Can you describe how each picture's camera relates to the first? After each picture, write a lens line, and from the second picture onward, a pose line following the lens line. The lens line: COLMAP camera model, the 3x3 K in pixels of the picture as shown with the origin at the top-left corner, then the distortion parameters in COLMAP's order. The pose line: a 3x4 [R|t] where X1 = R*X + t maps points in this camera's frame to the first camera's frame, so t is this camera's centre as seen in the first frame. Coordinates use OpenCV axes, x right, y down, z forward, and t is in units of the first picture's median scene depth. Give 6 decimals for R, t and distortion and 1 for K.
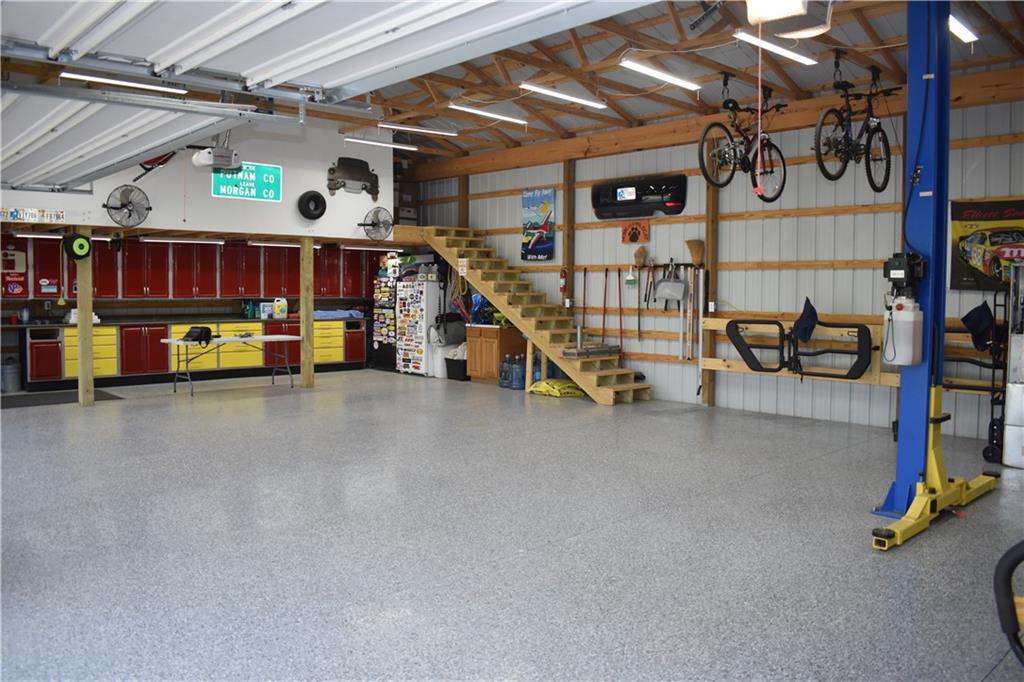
lens RADIAL K [[803.2, 0, 515.7], [0, 803.2, 337.0], [0, 0, 1]] dist [-0.099195, 0.020955]
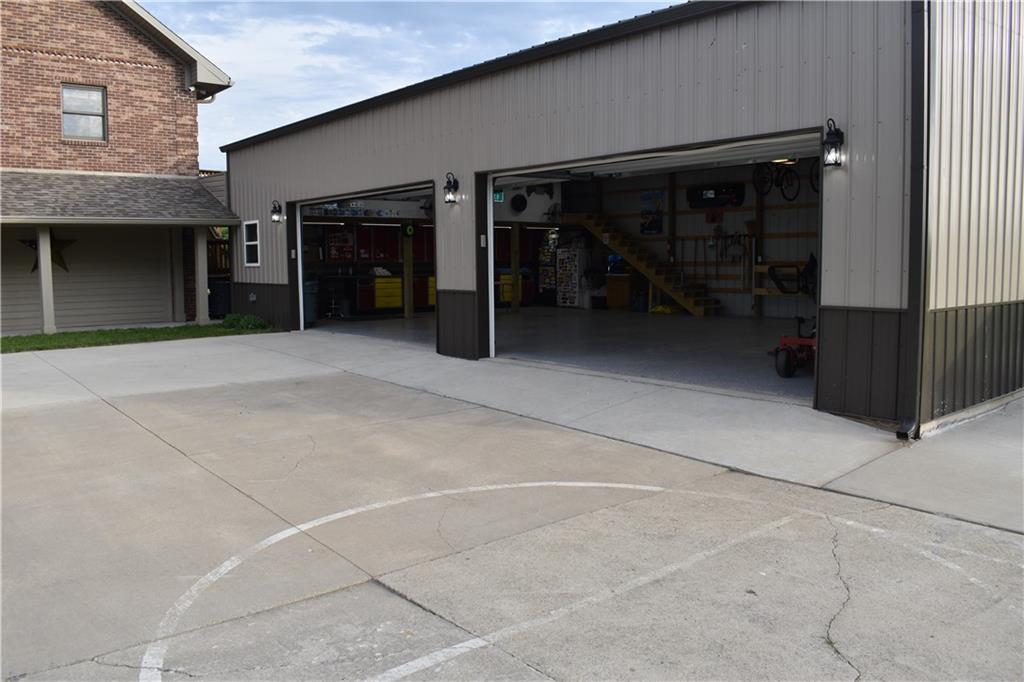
lens RADIAL K [[803.2, 0, 508.5], [0, 803.2, 337.3], [0, 0, 1]] dist [-0.099195, 0.020955]
pose [[0.997686, -0.011134, -0.067076, -0.172444], [0.013508, 0.999294, 0.035047, 0.059092], [0.066638, -0.035872, 0.997132, -0.710871]]
